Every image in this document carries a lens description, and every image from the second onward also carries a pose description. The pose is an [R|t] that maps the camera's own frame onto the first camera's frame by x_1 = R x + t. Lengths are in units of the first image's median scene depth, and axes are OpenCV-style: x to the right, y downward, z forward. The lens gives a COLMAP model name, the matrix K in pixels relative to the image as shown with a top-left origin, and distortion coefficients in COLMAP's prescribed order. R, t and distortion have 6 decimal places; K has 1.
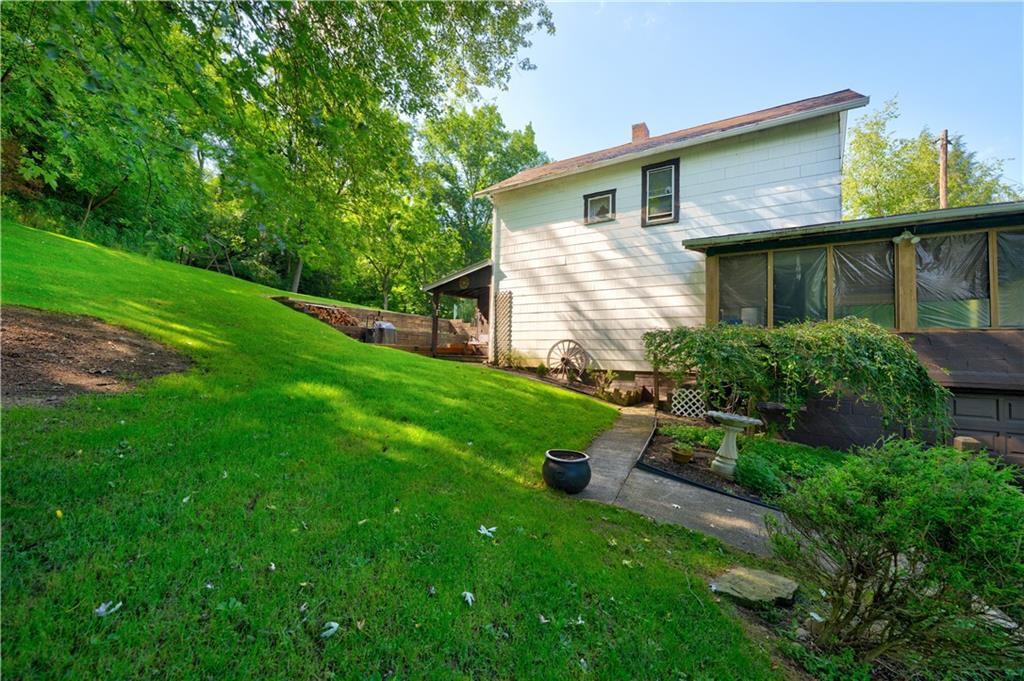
lens RADIAL K [[398.6, 0, 518.9], [0, 398.6, 339.4], [0, 0, 1]] dist [-0.000480, -0.000045]
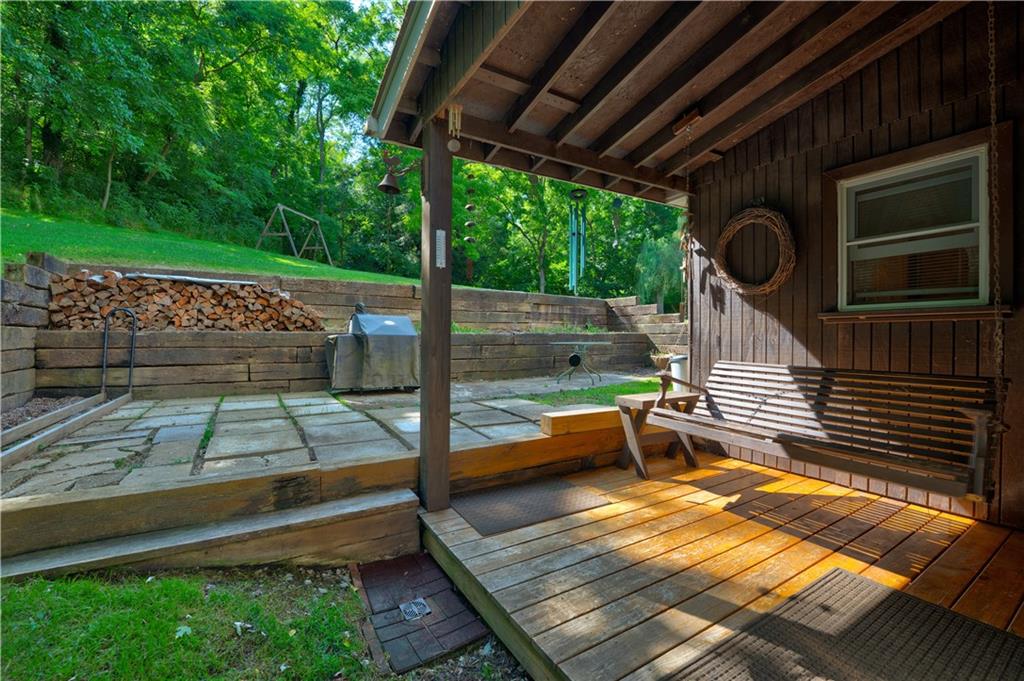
lens RADIAL K [[398.6, 0, 518.9], [0, 398.6, 339.4], [0, 0, 1]] dist [-0.000480, -0.000045]
pose [[0.901625, -0.019644, -0.432073, -0.106994], [0.038027, 0.998700, 0.033948, -0.033275], [0.430844, -0.047039, 0.901199, 0.813263]]
